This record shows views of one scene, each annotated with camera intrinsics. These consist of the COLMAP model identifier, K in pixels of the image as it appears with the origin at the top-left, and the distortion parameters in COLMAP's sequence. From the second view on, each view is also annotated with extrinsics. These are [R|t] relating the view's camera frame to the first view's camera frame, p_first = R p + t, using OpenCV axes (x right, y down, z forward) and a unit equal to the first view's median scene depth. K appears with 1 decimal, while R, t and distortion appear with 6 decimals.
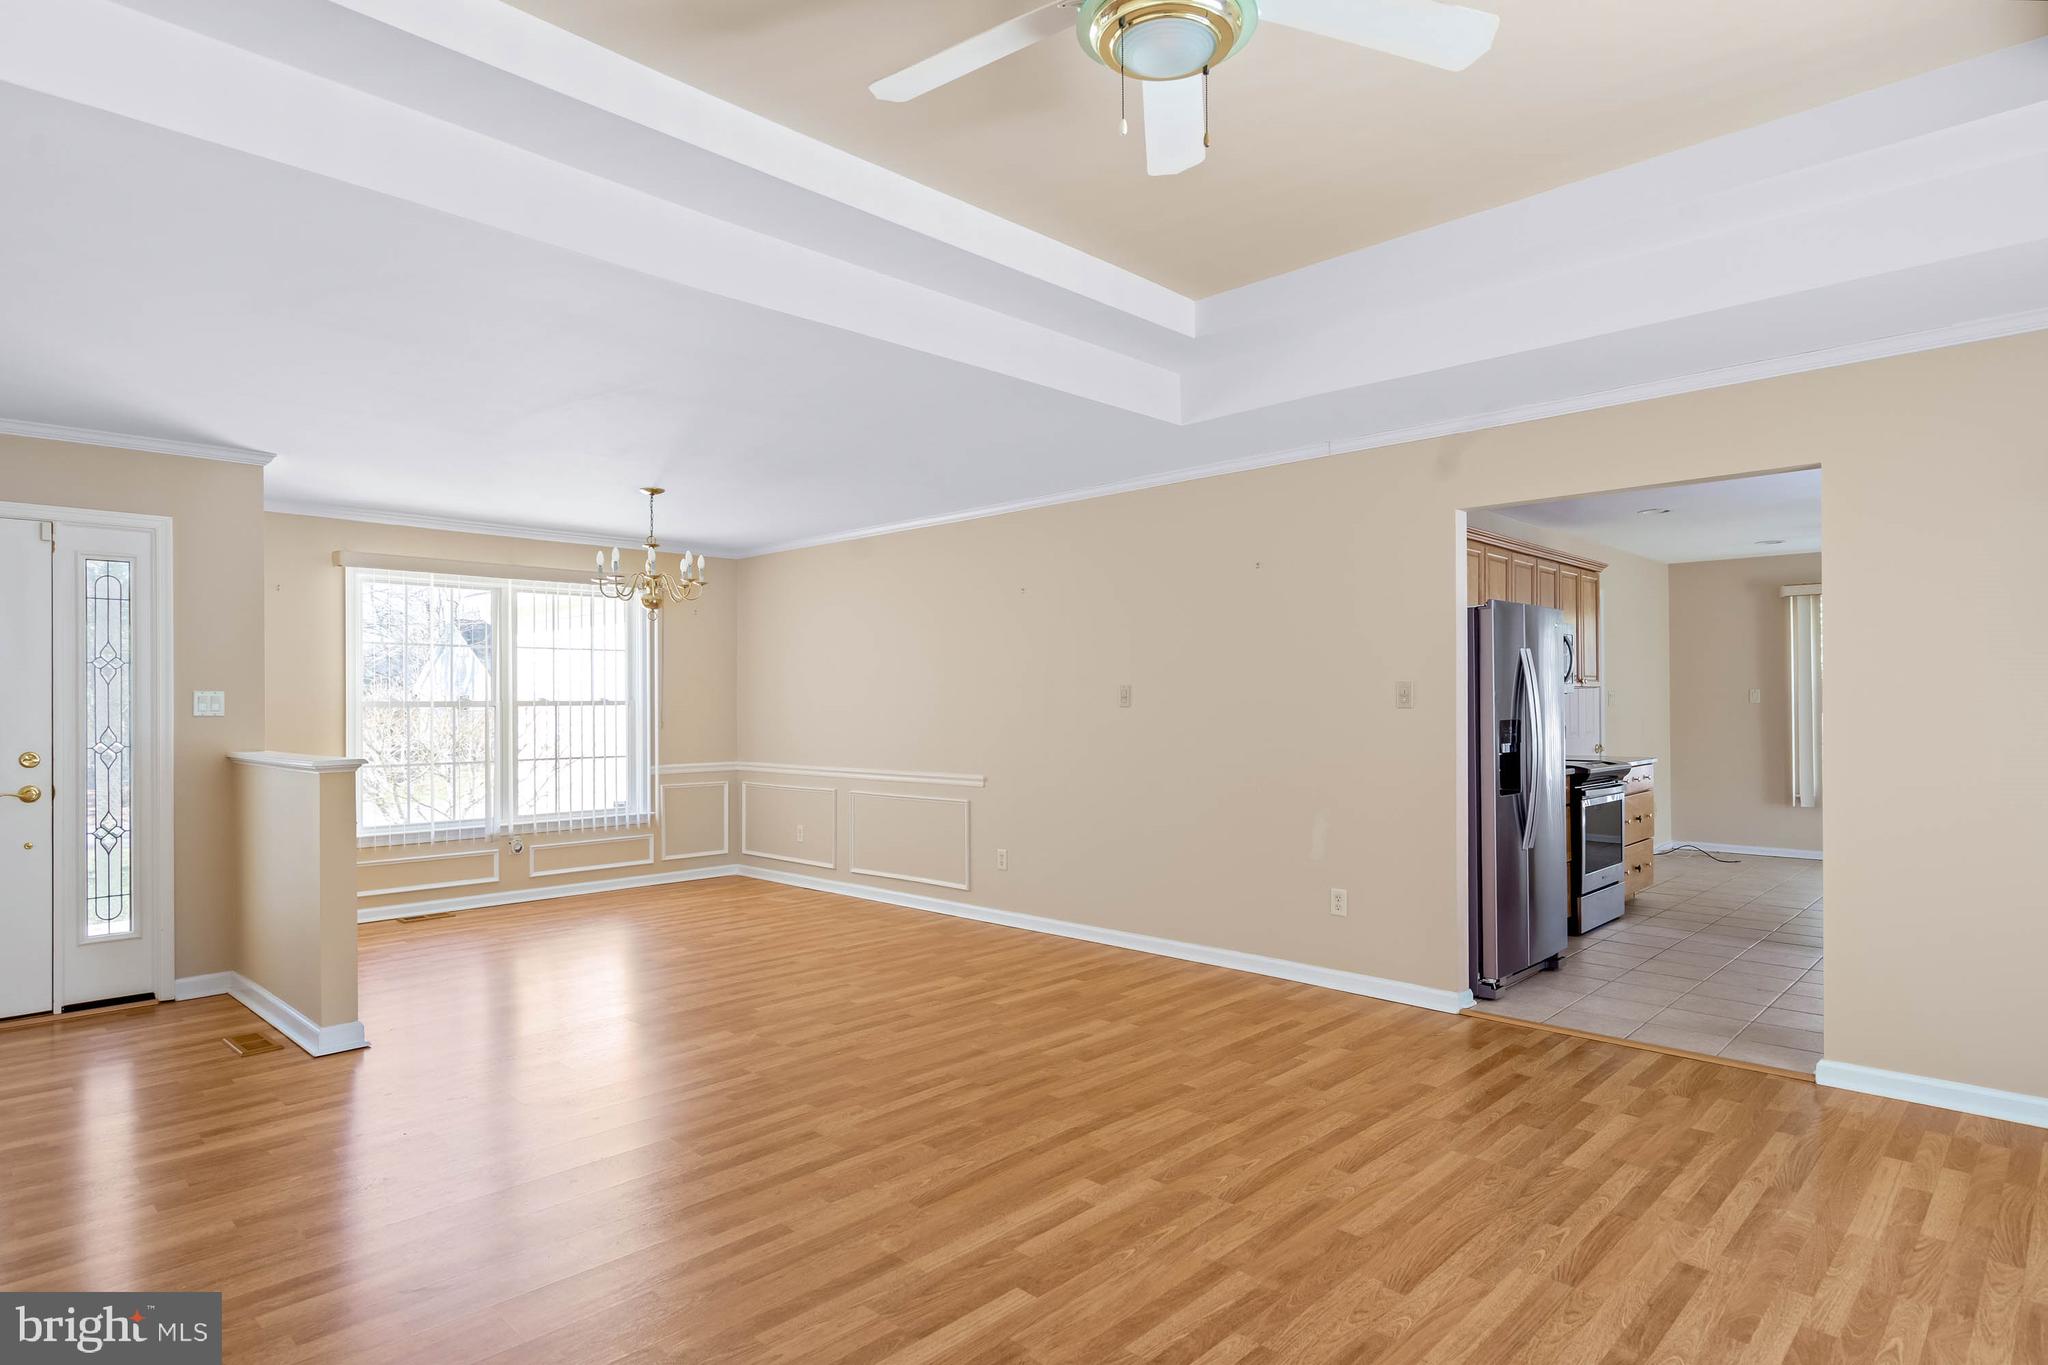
lens RADIAL K [[1125.9, 0, 1024.9], [0, 1125.9, 698.7], [0, 0, 1]] dist [0.000440, 0.000113]
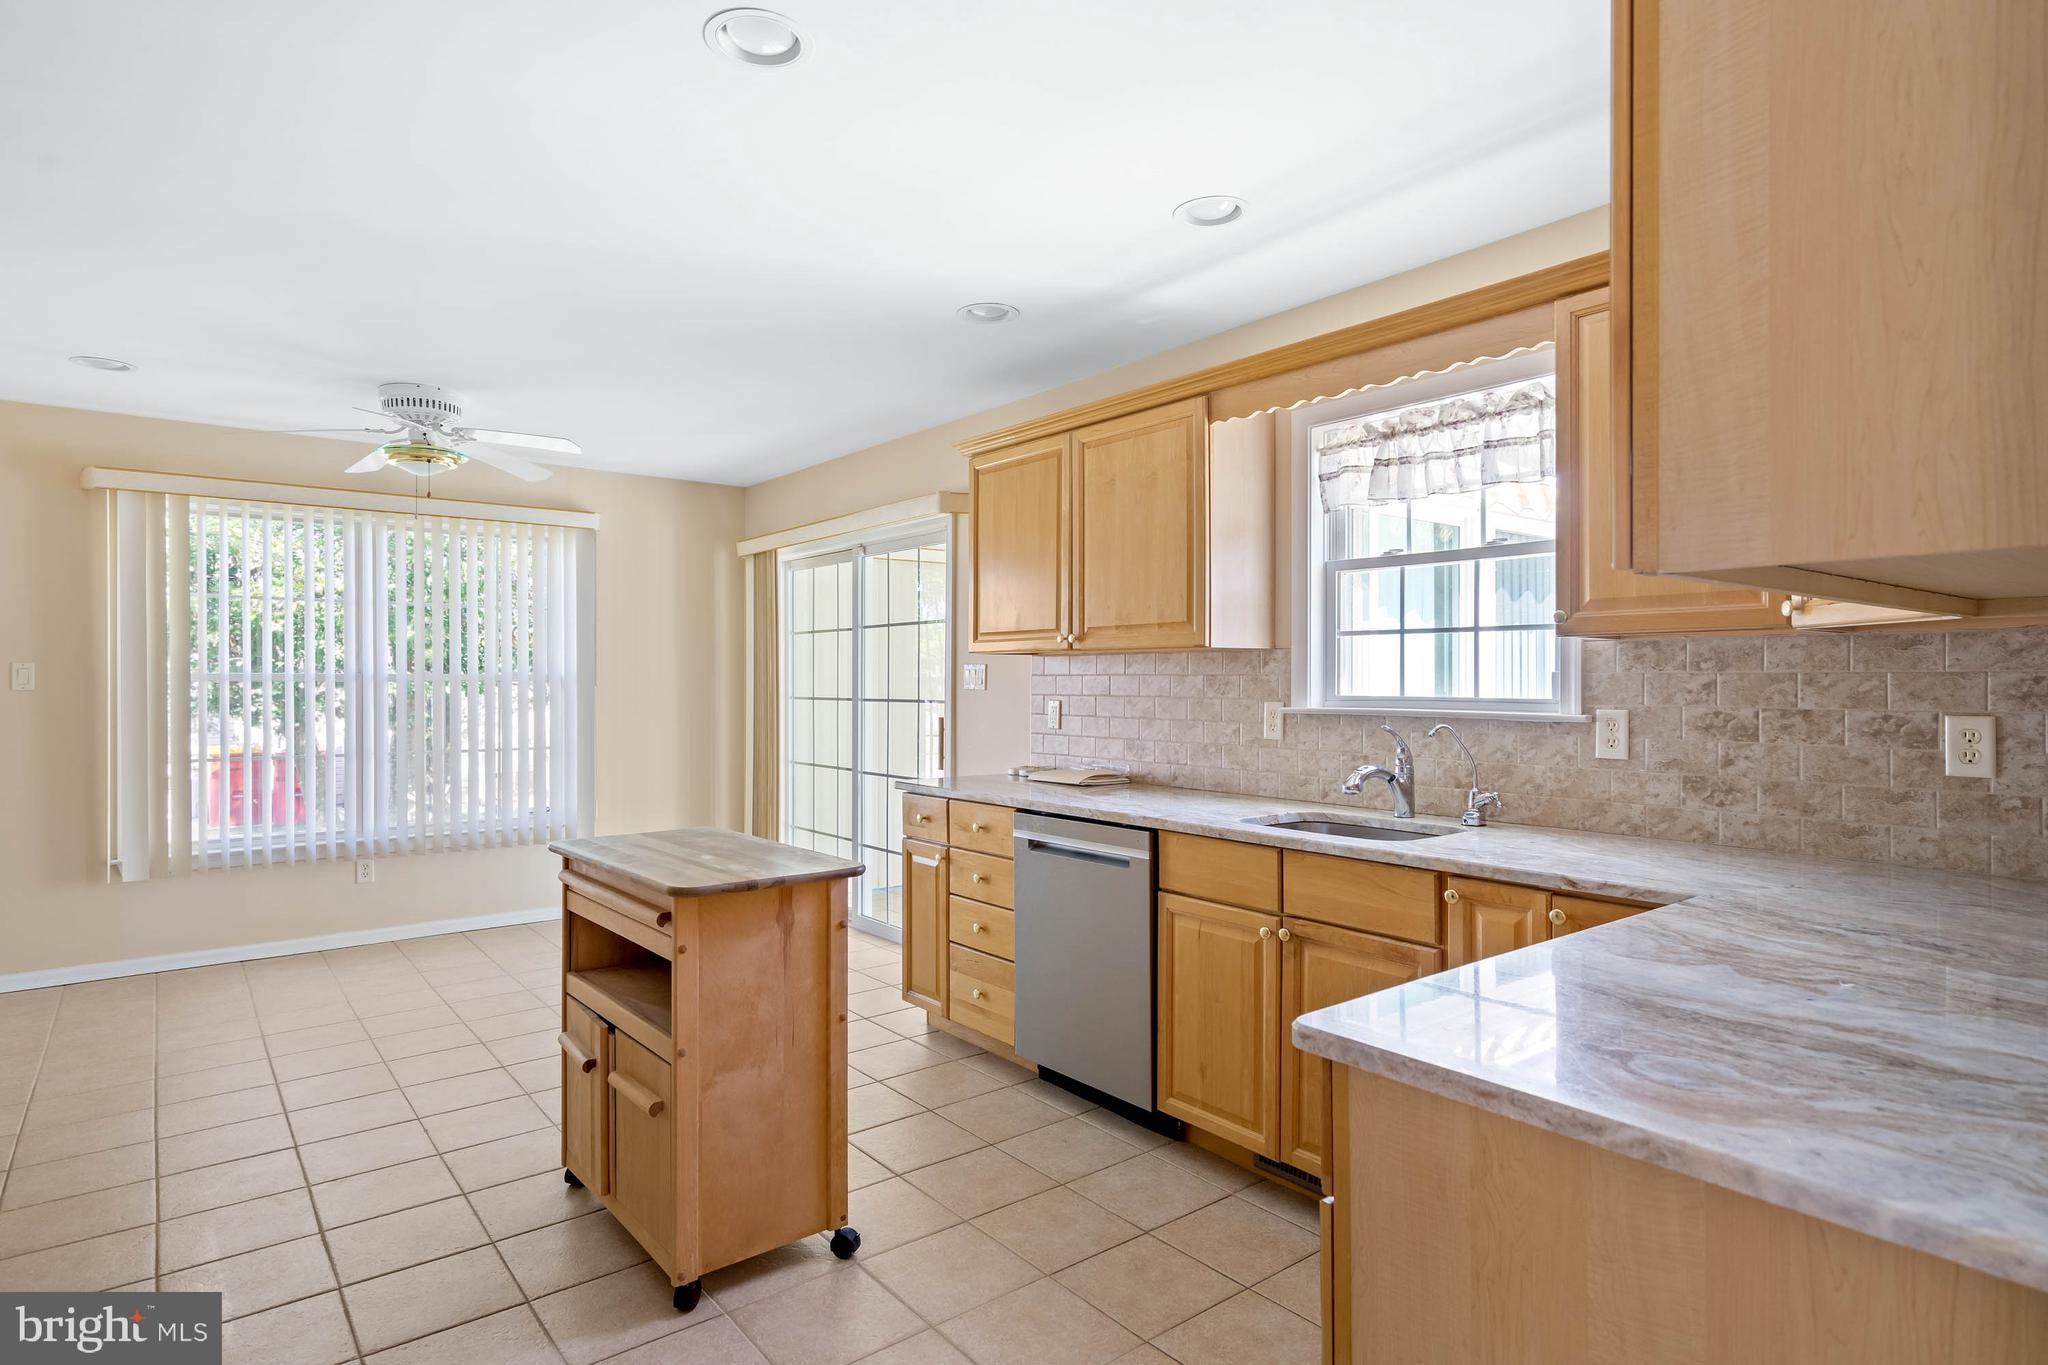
lens RADIAL K [[1091.6, 0, 1024.0], [0, 1091.6, 682.5], [0, 0, 1]] dist [0.002155, 0.000335]
pose [[0.134512, 0.004231, 0.990903, 0.294043], [-0.006020, 0.999976, -0.003452, -0.000470], [-0.990894, -0.005501, 0.134534, 0.650991]]
